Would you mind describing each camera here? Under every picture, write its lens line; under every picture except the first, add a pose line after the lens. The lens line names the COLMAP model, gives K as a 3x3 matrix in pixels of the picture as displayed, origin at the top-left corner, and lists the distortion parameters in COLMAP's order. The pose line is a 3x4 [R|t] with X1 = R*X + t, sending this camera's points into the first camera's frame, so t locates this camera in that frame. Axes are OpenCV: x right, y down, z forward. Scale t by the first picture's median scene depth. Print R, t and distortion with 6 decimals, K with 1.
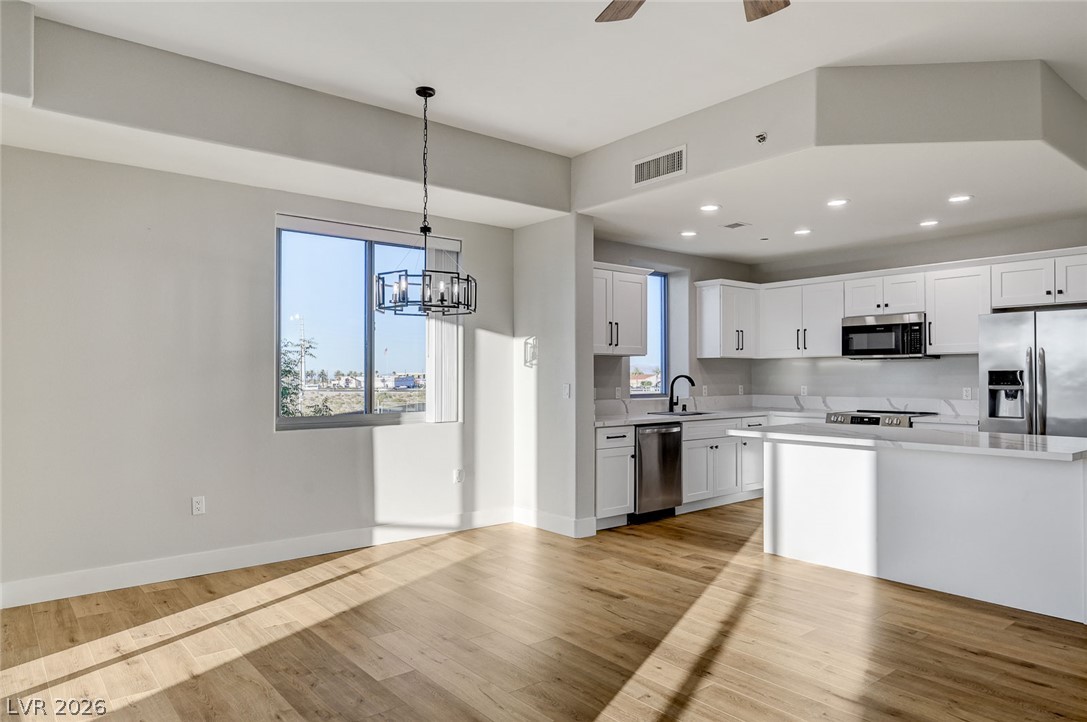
lens RADIAL K [[696.3, 0, 549.3], [0, 696.3, 366.7], [0, 0, 1]] dist [-0.001770, -0.000079]
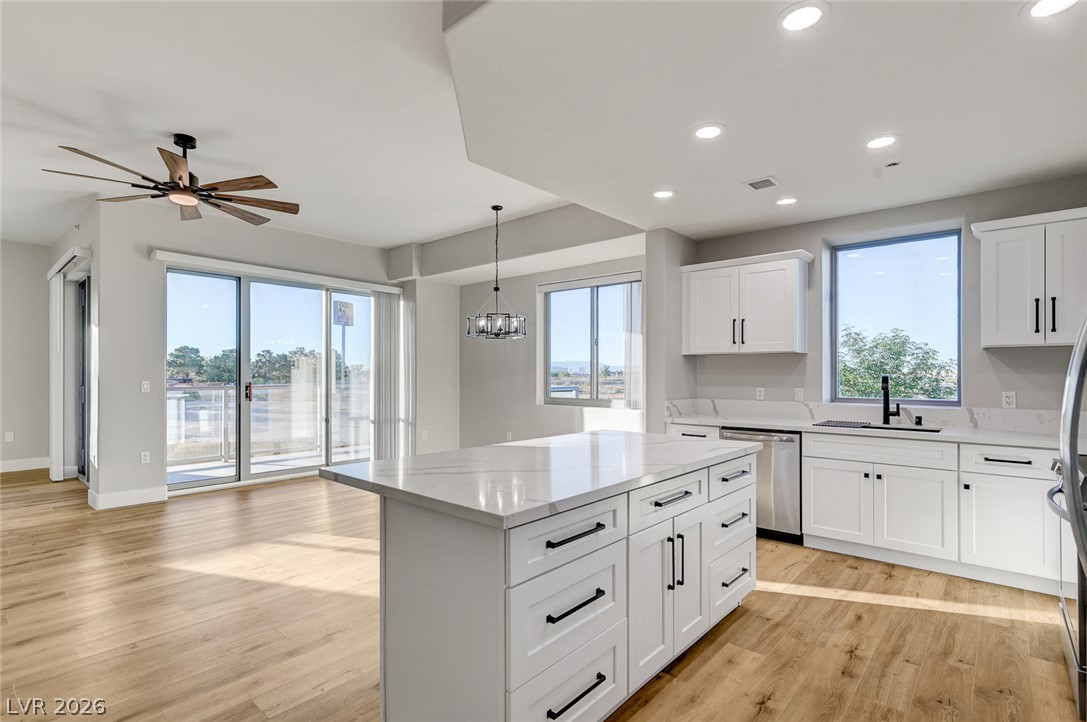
lens RADIAL K [[521.7, 0, 549.6], [0, 521.7, 374.0], [0, 0, 1]] dist [-0.007730, -0.000876]
pose [[0.169475, 0.003887, -0.985527, 0.842380], [0.012134, 0.999908, 0.006030, 0.004318], [0.985460, -0.012980, 0.169413, 0.693628]]
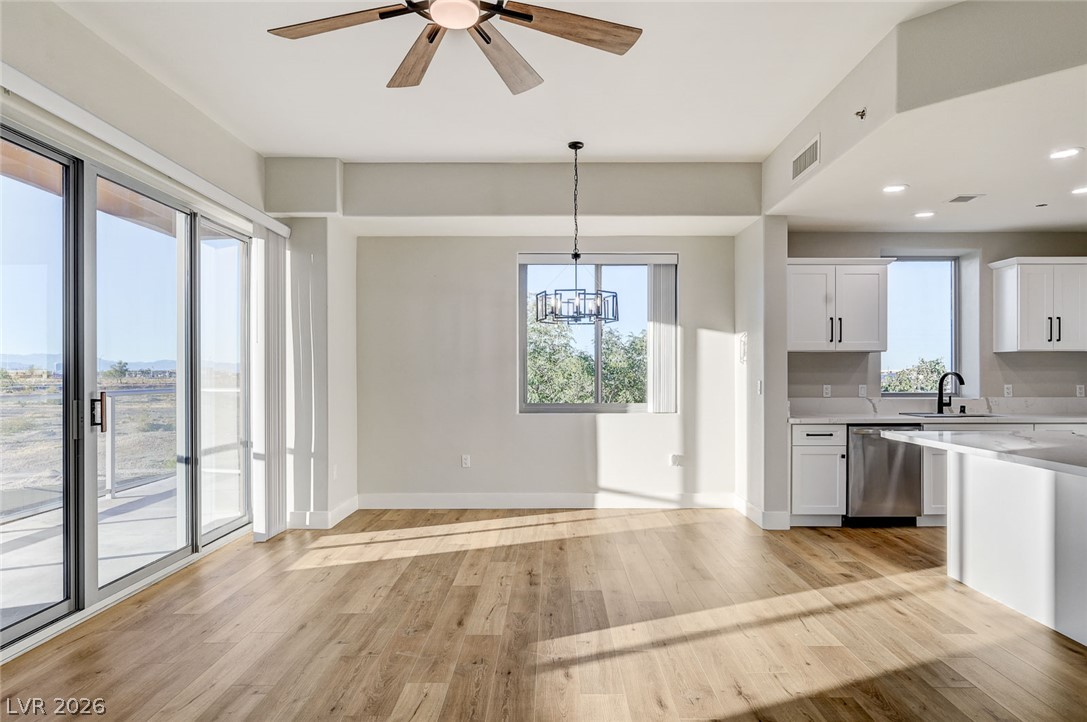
lens RADIAL K [[641.2, 0, 547.7], [0, 641.2, 370.8], [0, 0, 1]] dist [-0.006058, 0.004242]
pose [[0.769943, -0.000361, -0.638112, 0.393824], [0.007403, 0.999938, 0.008367, -0.000329], [0.638069, -0.011166, 0.769898, 0.061106]]
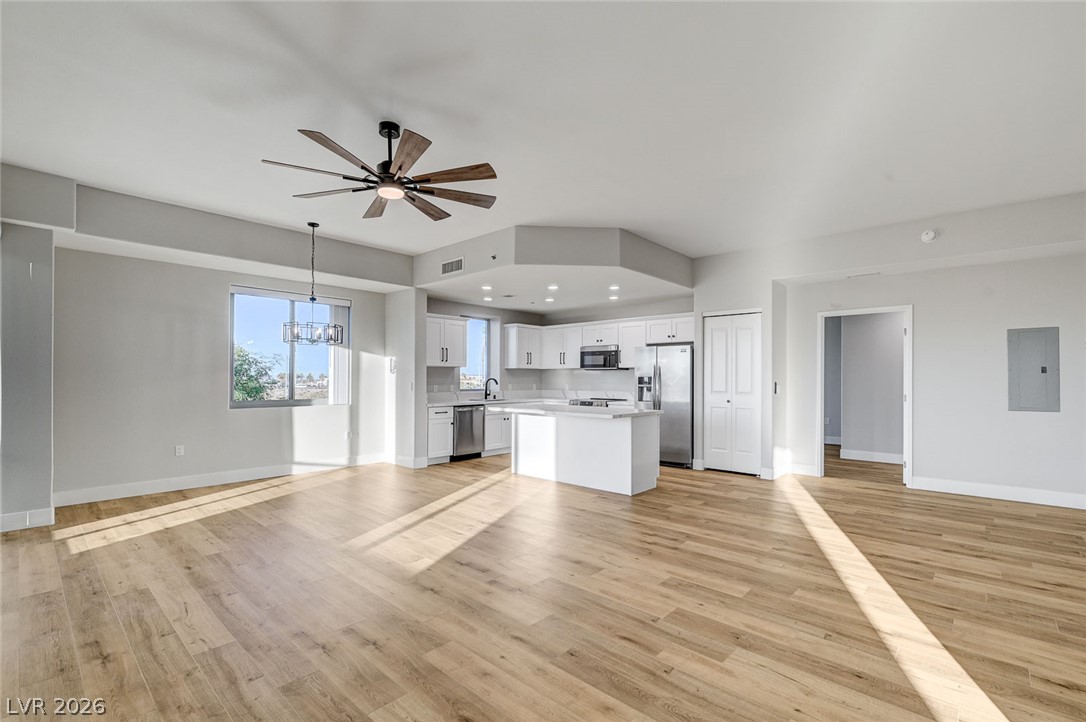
lens RADIAL K [[484.4, 0, 547.4], [0, 484.4, 374.4], [0, 0, 1]] dist [-0.000577, 0.000727]
pose [[0.990072, 0.006400, 0.140416, 0.198870], [-0.007033, 0.999967, 0.004013, -0.004273], [-0.140386, -0.004961, 0.990084, -0.279998]]
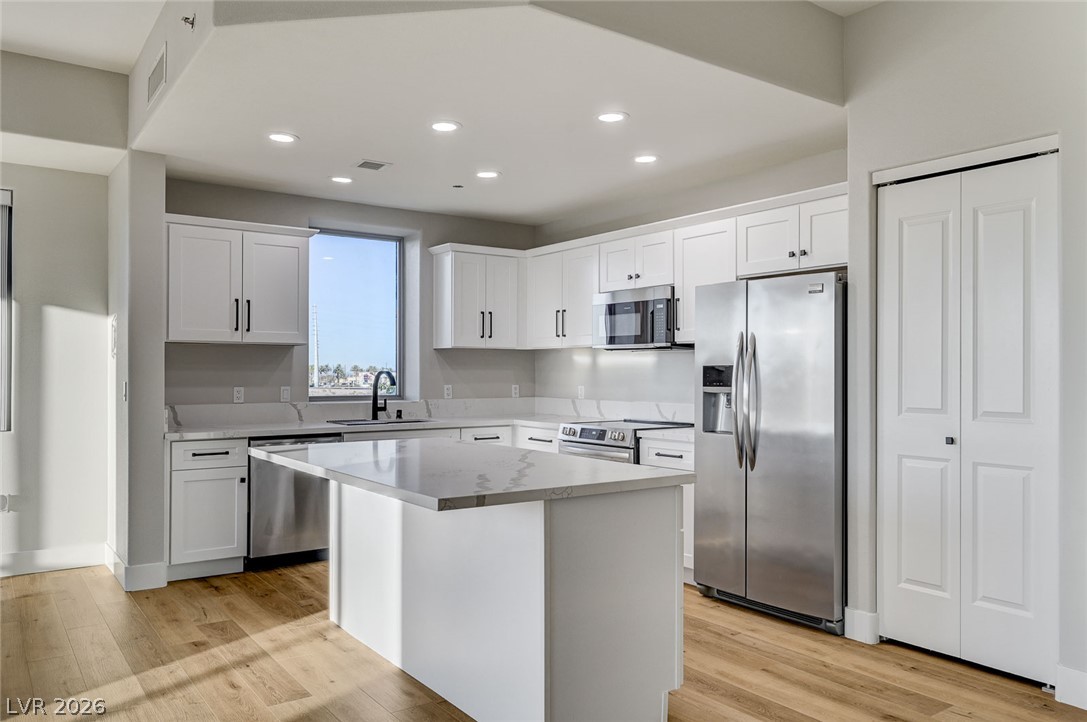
lens RADIAL K [[810.7, 0, 545.1], [0, 810.7, 364.9], [0, 0, 1]] dist [-0.001867, 0.005441]
pose [[0.997729, 0.003205, -0.067276, 0.528868], [-0.002920, 0.999986, 0.004331, 0.001601], [0.067289, -0.004125, 0.997725, 0.173477]]
